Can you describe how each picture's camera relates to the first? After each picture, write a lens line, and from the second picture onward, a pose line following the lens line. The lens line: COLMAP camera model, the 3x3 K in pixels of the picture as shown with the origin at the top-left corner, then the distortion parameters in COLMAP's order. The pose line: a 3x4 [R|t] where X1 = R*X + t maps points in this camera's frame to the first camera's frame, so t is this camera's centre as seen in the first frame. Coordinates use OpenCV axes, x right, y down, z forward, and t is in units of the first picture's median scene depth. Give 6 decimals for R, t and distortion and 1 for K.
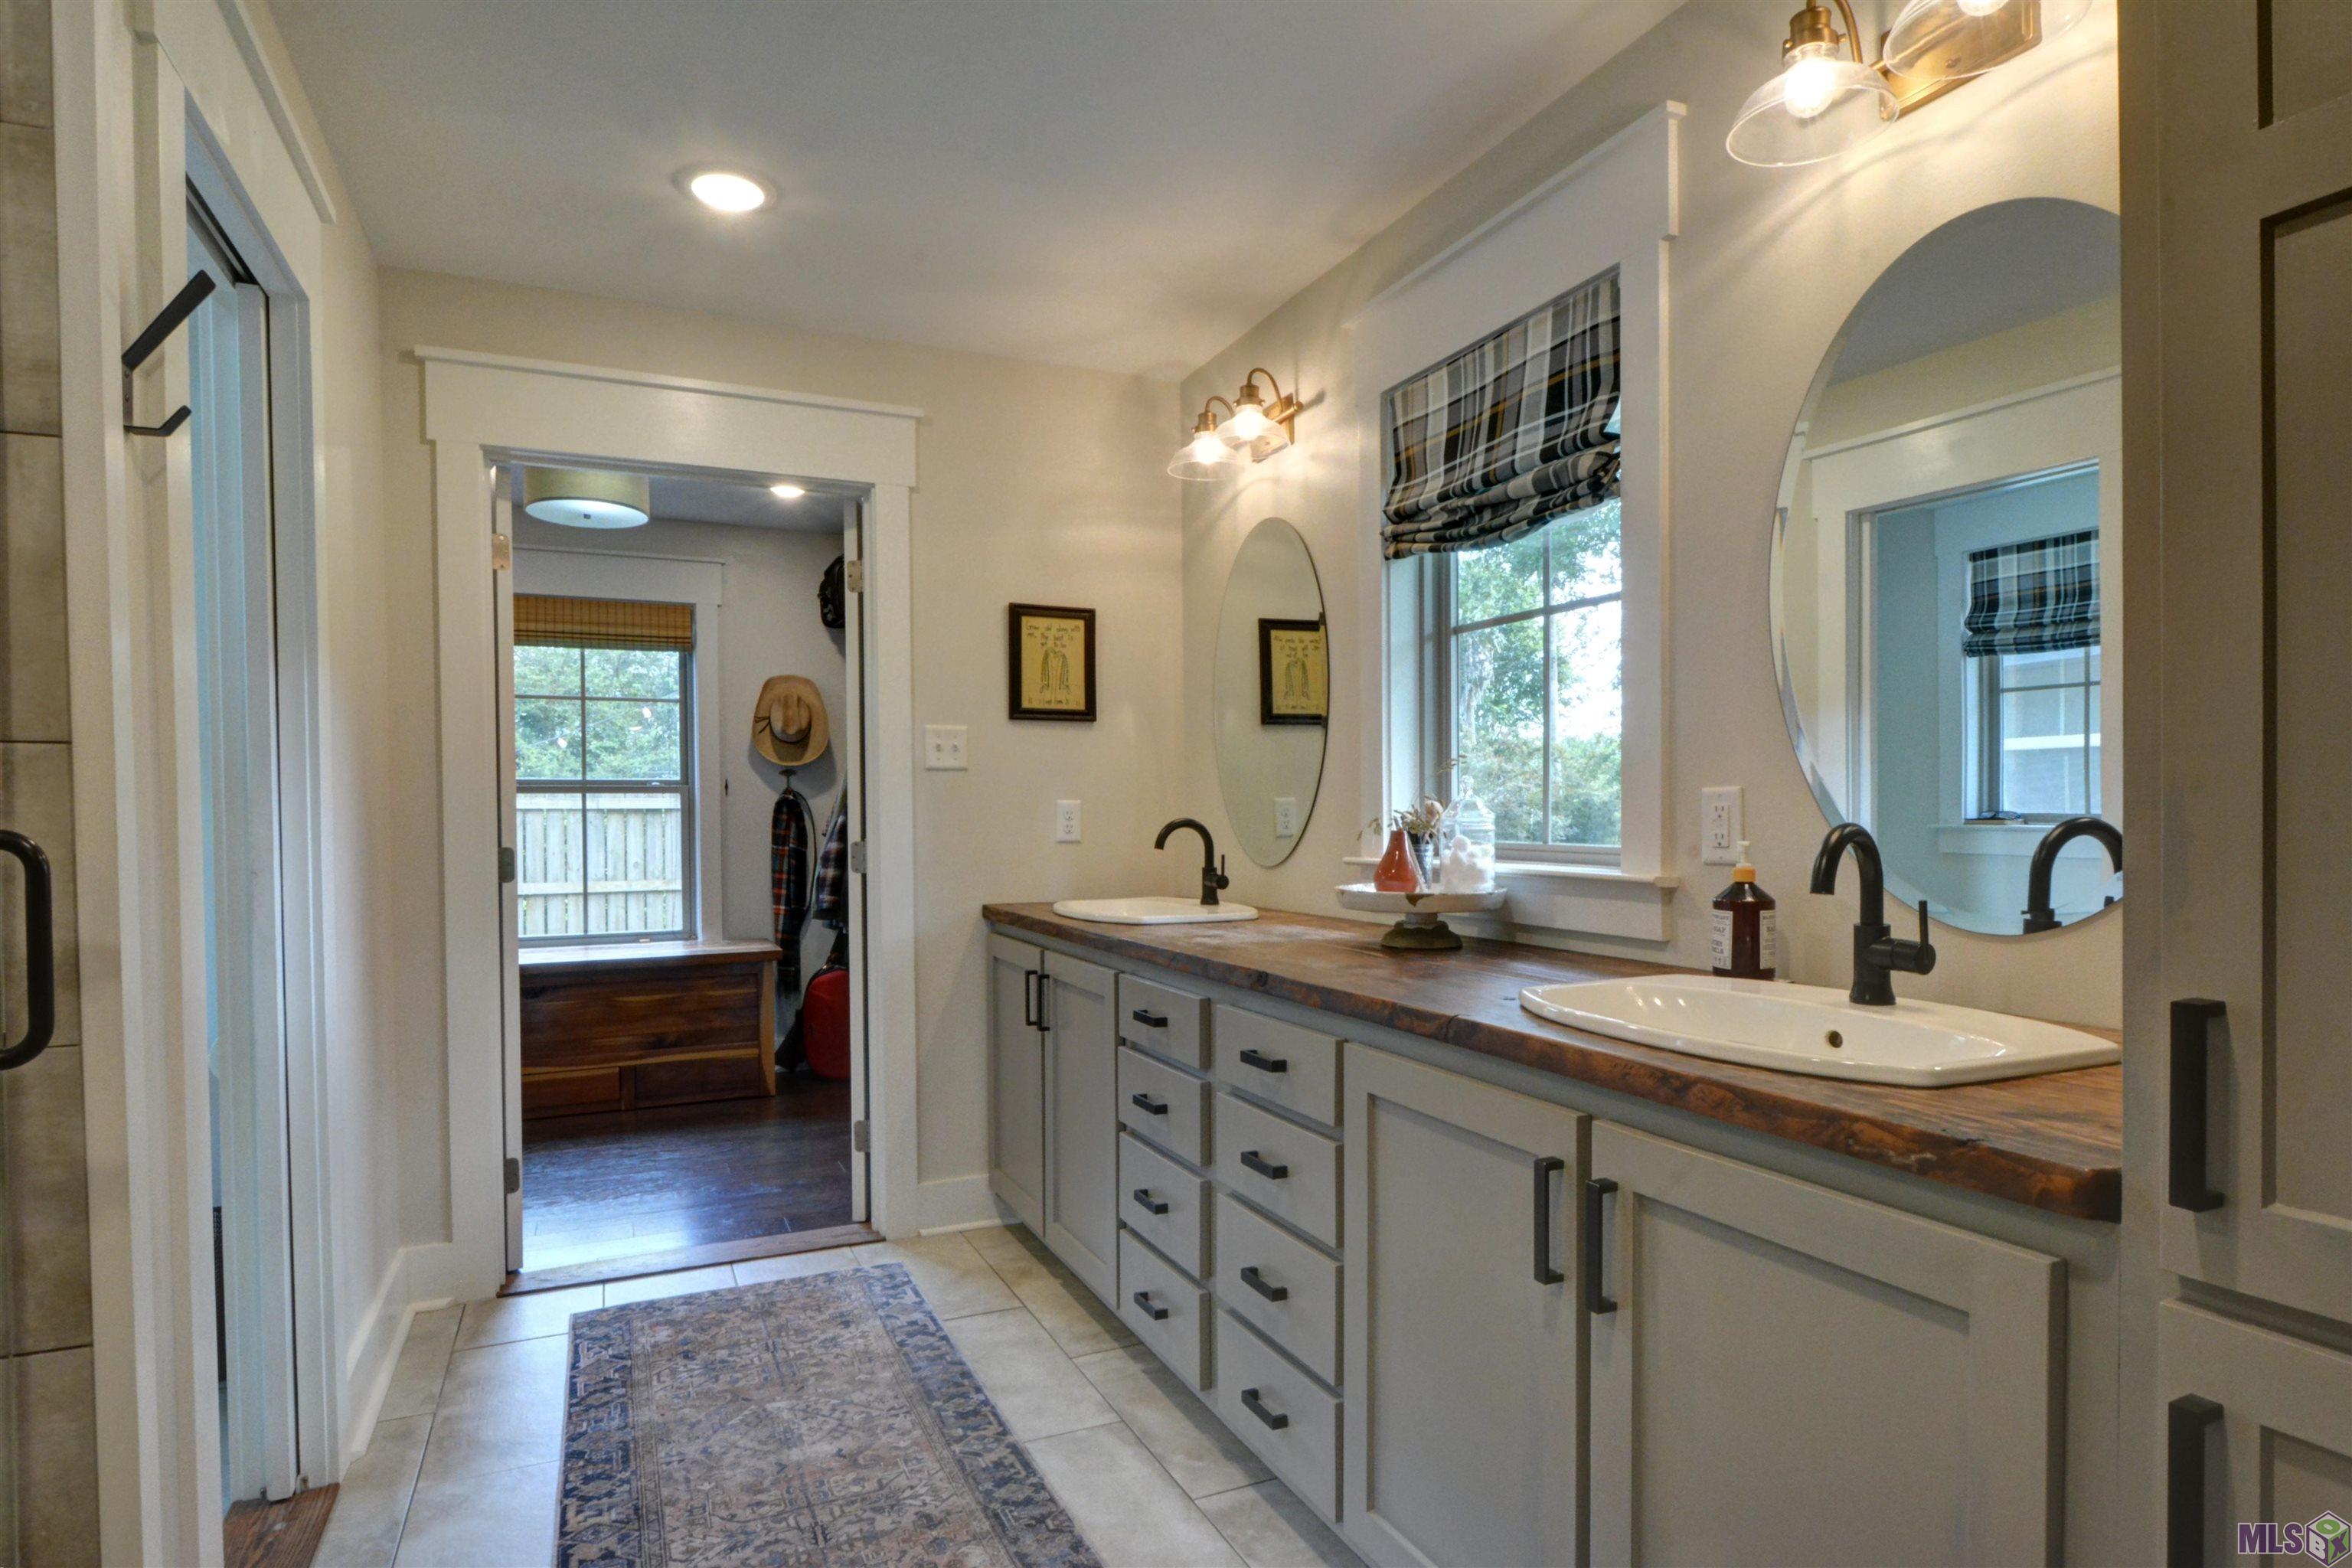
lens RADIAL K [[1235.4, 0, 1170.8], [0, 1235.4, 797.8], [0, 0, 1]] dist [-0.000595, -0.006719]
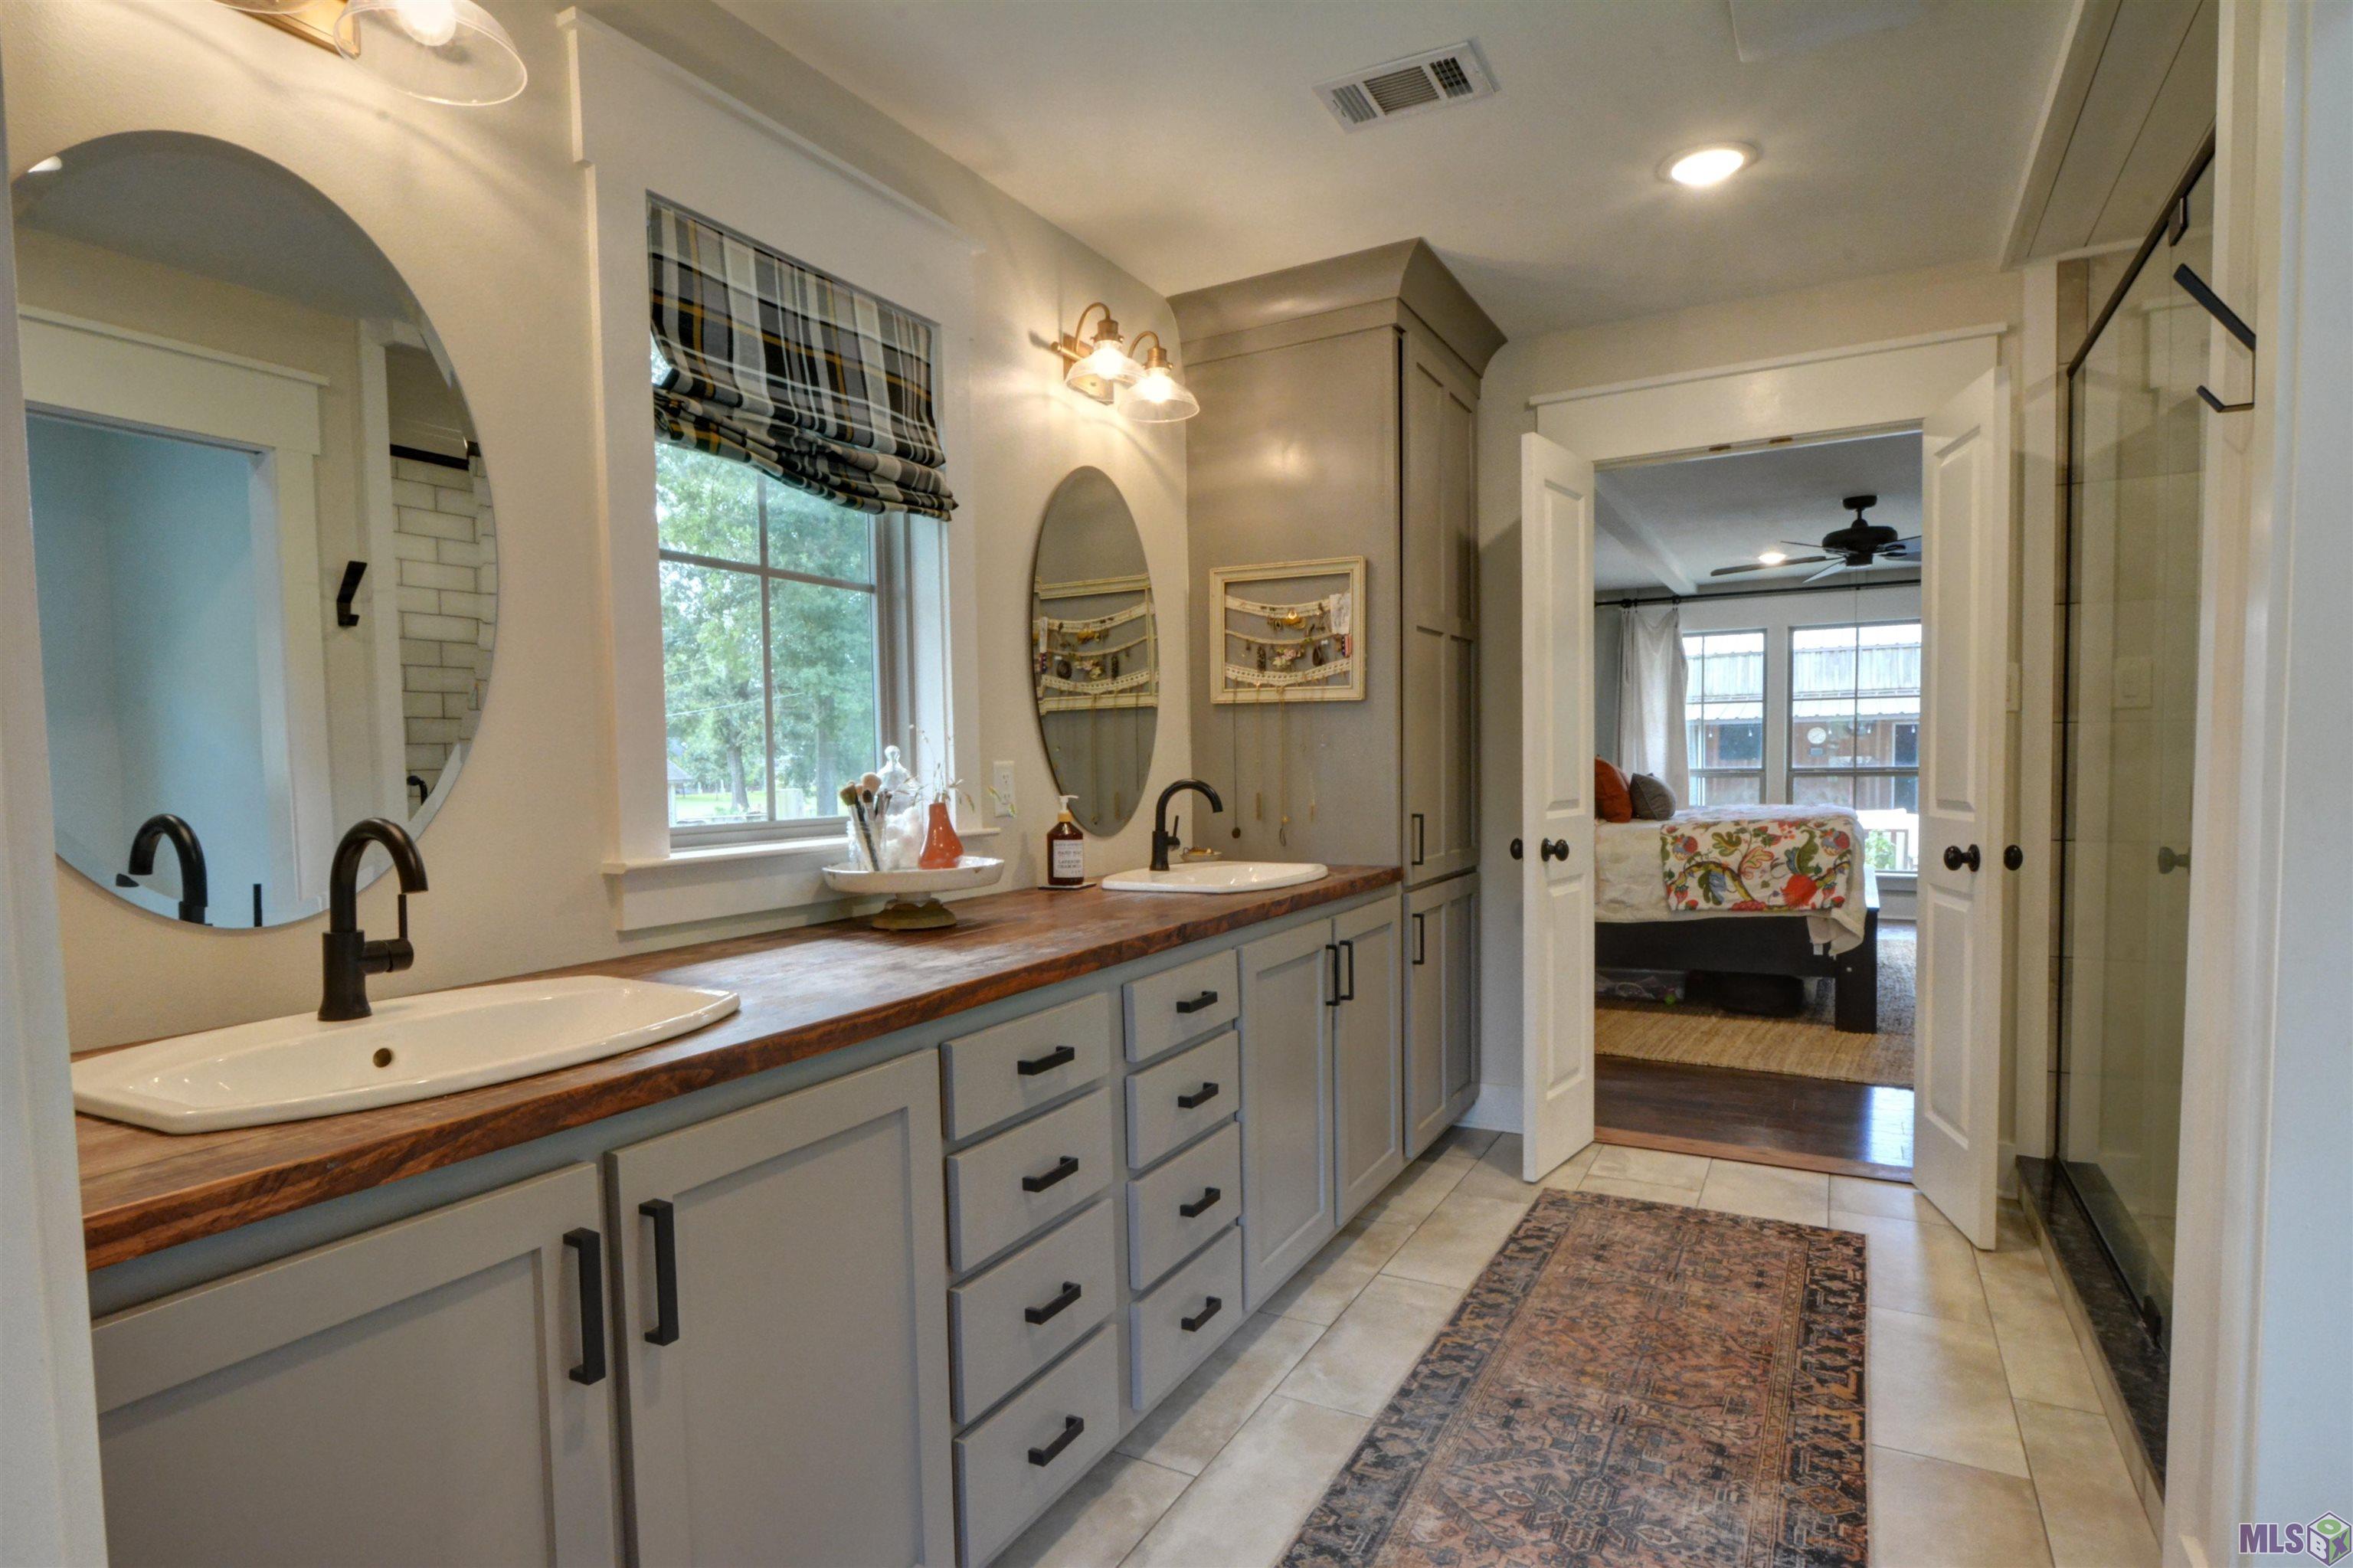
lens RADIAL K [[1235.9, 0, 1135.3], [0, 1235.9, 831.6], [0, 0, 1]] dist [-0.000595, -0.006719]
pose [[-0.573169, -0.016671, 0.819268, -0.693060], [0.028055, 0.998808, 0.039952, 0.016278], [-0.818957, 0.045884, -0.572018, 1.460323]]
